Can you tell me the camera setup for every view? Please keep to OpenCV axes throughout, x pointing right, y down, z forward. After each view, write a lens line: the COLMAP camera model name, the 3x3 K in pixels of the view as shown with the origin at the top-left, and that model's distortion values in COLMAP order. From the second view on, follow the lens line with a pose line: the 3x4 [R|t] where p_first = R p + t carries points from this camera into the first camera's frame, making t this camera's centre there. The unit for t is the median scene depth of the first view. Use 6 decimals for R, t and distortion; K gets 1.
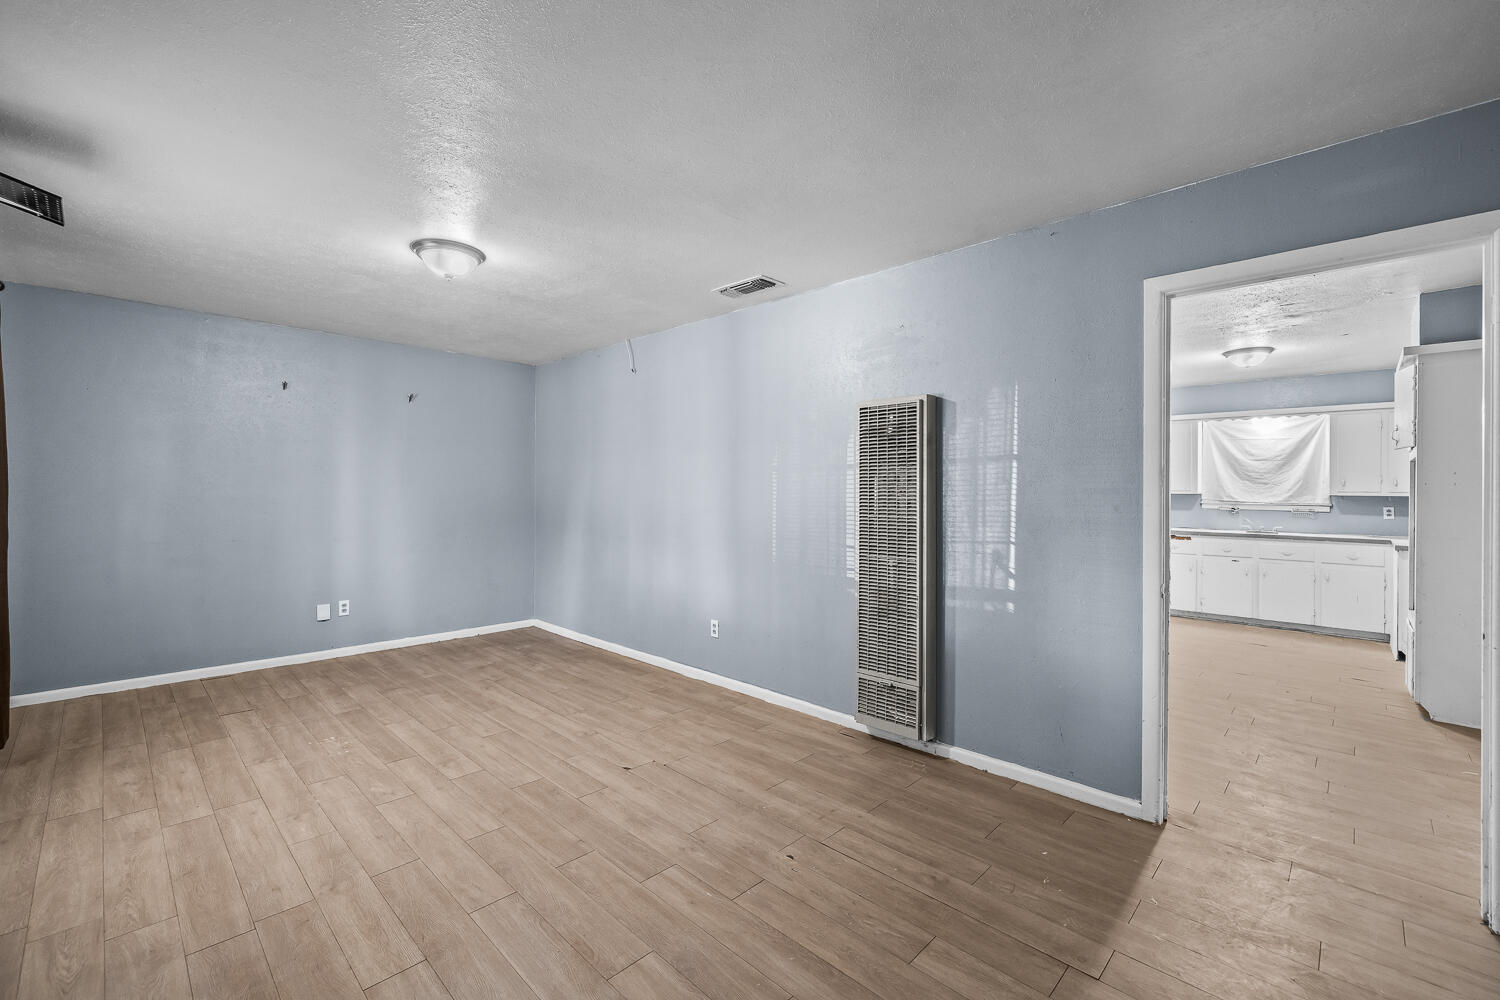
lens RADIAL K [[625.1, 0, 746.5], [0, 625.1, 493.4], [0, 0, 1]] dist [0.000016, 0.000127]
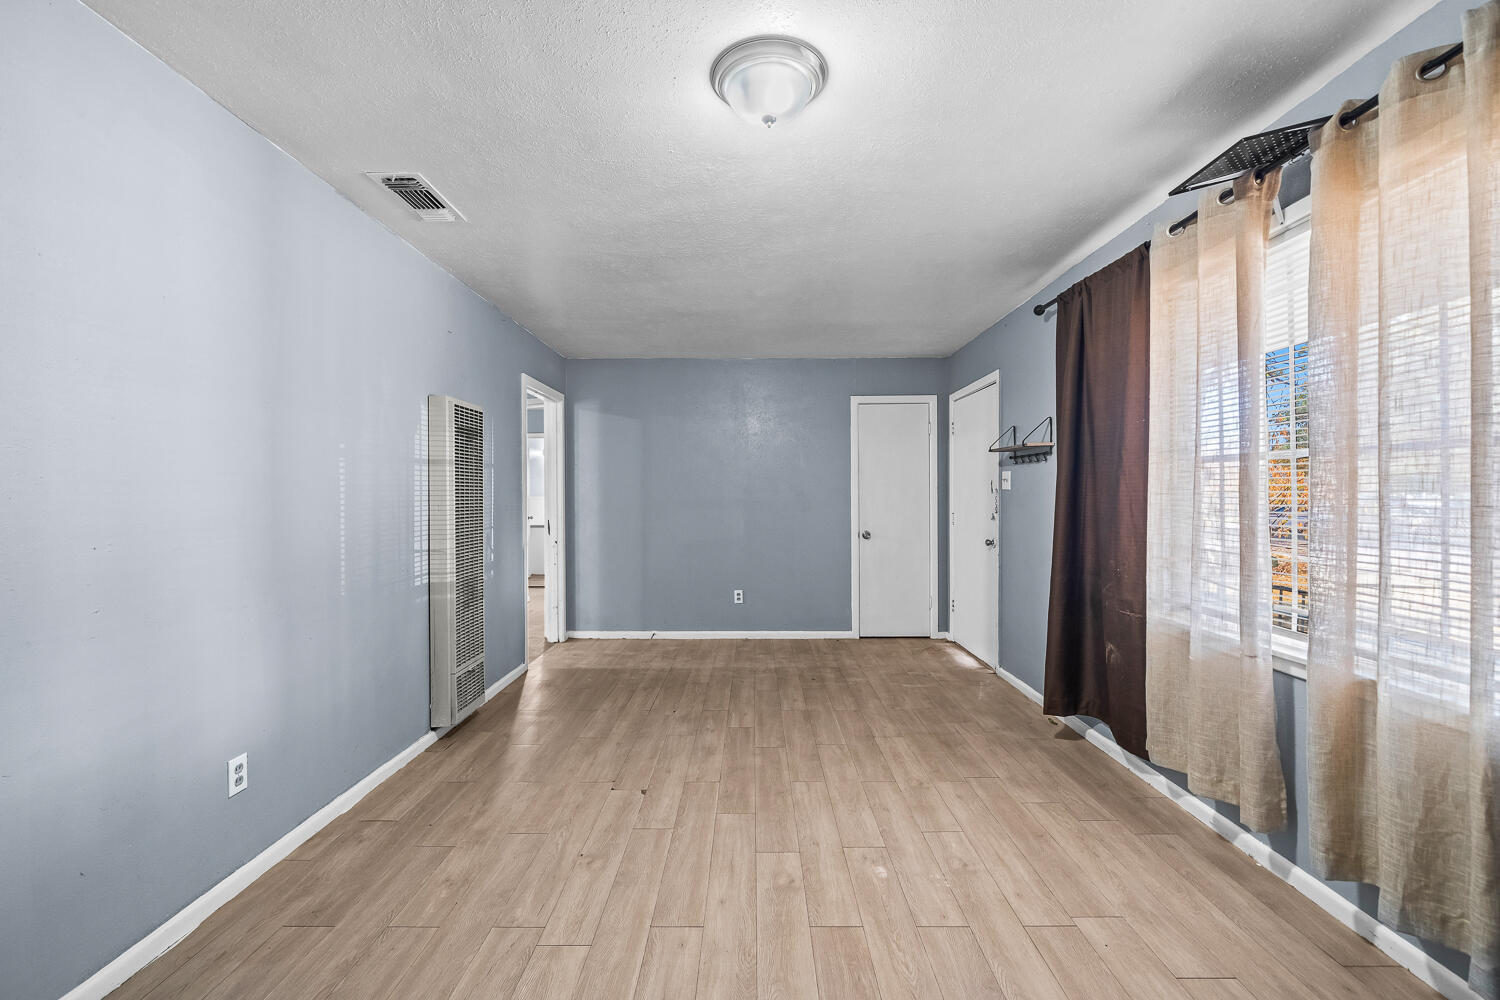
lens RADIAL K [[625.1, 0, 746.5], [0, 625.1, 493.4], [0, 0, 1]] dist [0.000016, 0.000127]
pose [[-0.686280, -0.000702, 0.727337, -1.106854], [-0.000937, 1.000000, 0.000081, 0.007398], [-0.727337, -0.000626, -0.686280, 1.758607]]
